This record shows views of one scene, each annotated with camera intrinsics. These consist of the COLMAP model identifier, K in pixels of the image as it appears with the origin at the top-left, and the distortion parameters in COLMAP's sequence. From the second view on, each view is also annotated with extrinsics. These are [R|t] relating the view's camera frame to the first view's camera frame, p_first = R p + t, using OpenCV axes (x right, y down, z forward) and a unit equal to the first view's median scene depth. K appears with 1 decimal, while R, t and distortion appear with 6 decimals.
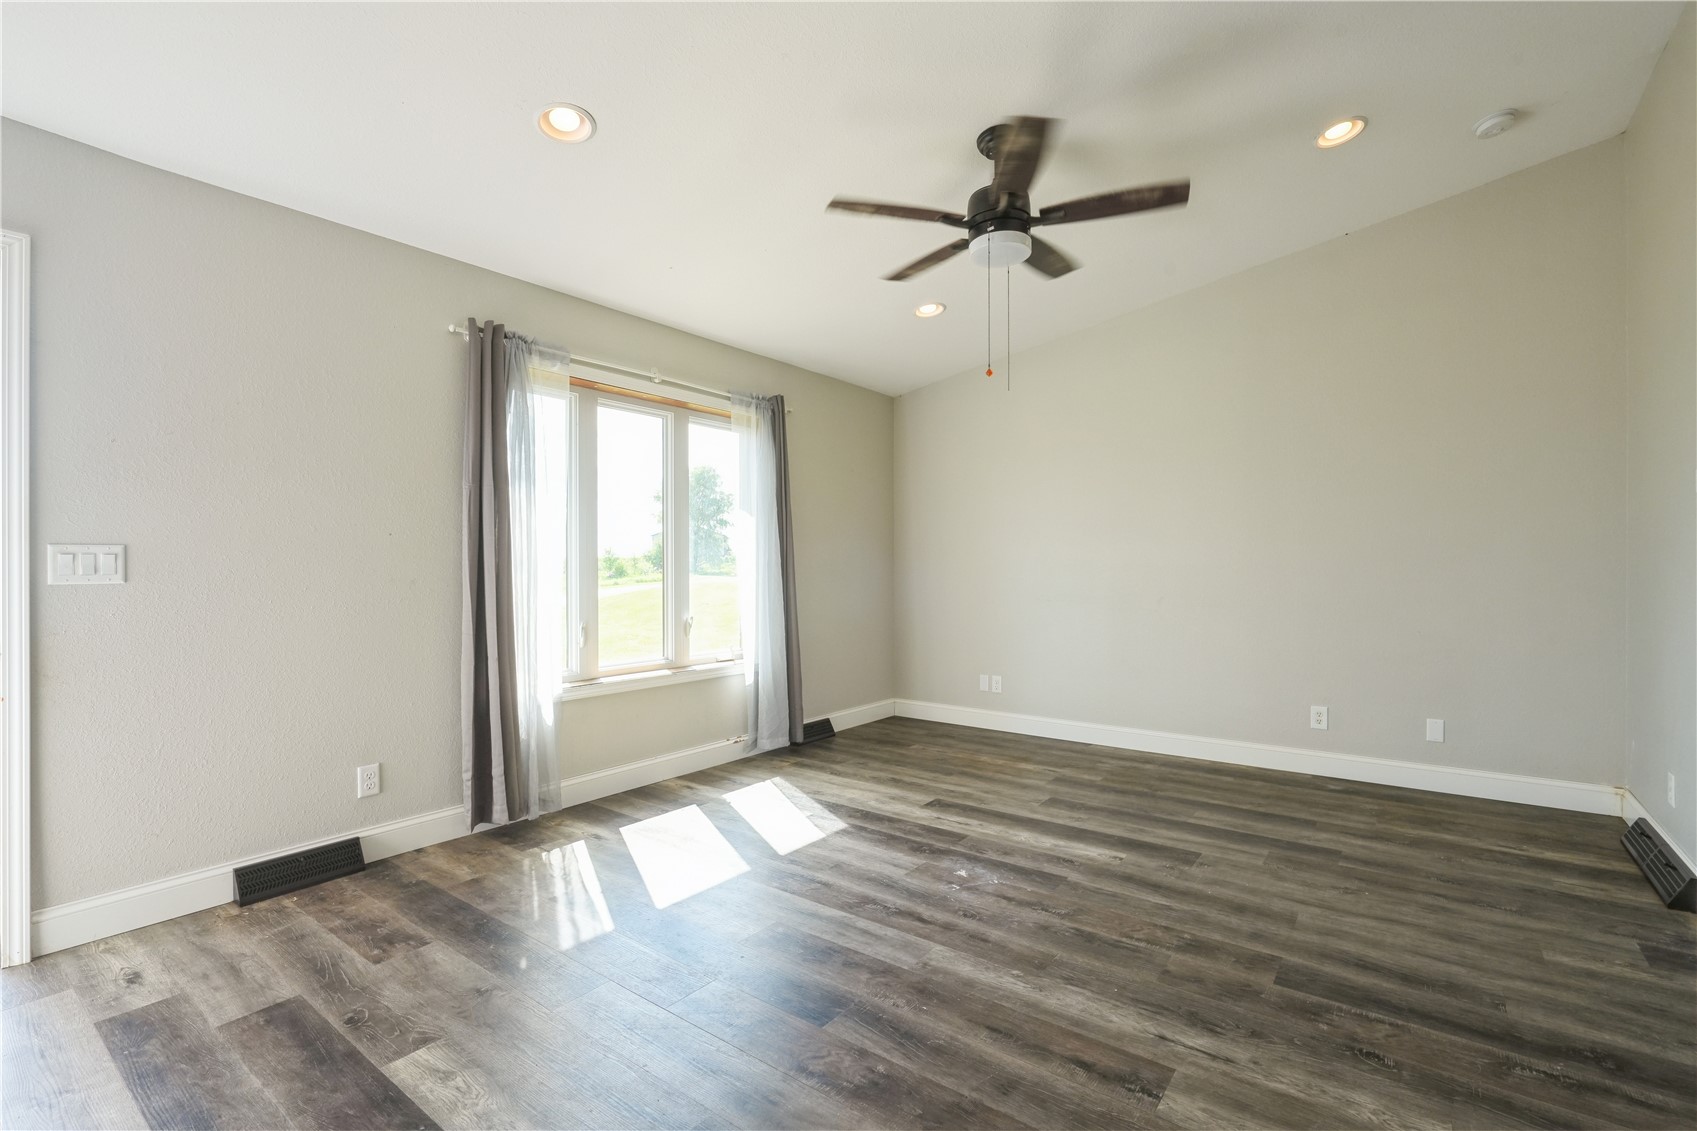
lens RADIAL K [[766.8, 0, 851.1], [0, 766.8, 561.0], [0, 0, 1]] dist [-0.010496, 0.004914]
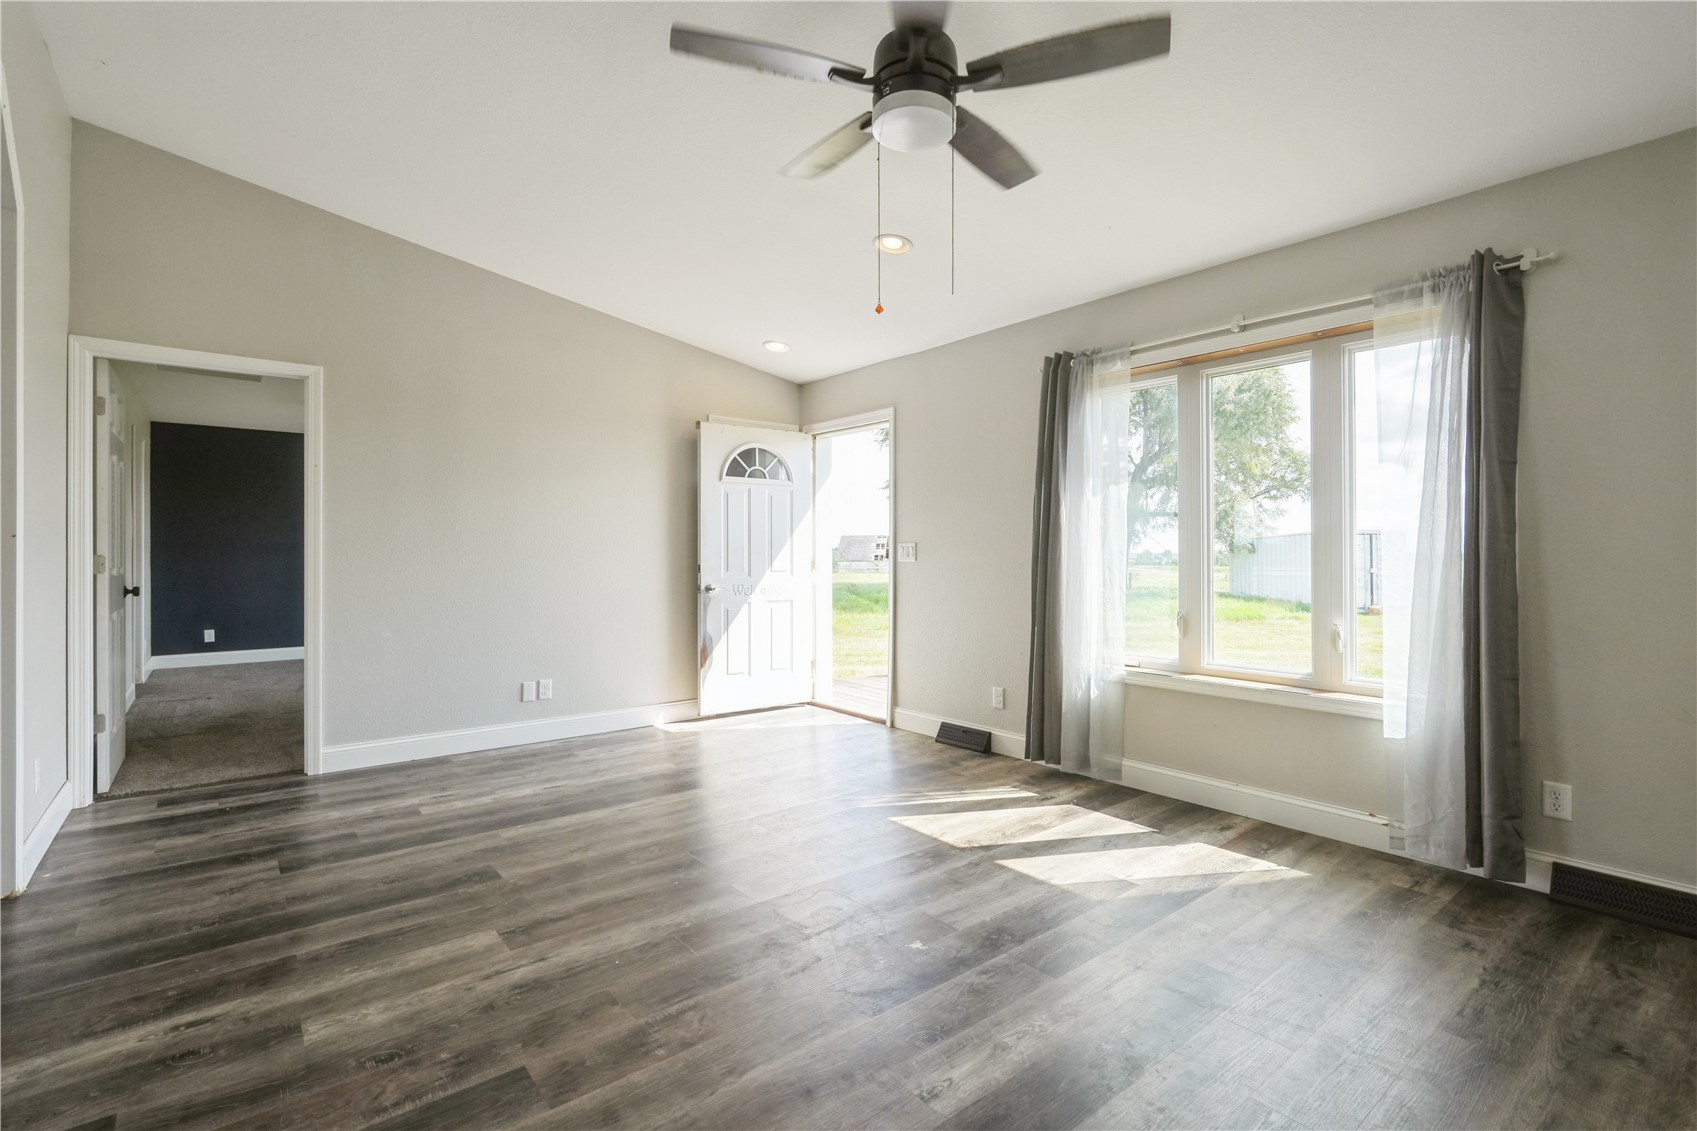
lens RADIAL K [[766.8, 0, 851.1], [0, 766.8, 561.0], [0, 0, 1]] dist [-0.010496, 0.004914]
pose [[-0.234664, 0.011446, -0.972009, 0.887099], [0.007081, 0.999924, 0.010066, 0.003499], [0.972051, -0.004520, -0.234727, 1.079927]]
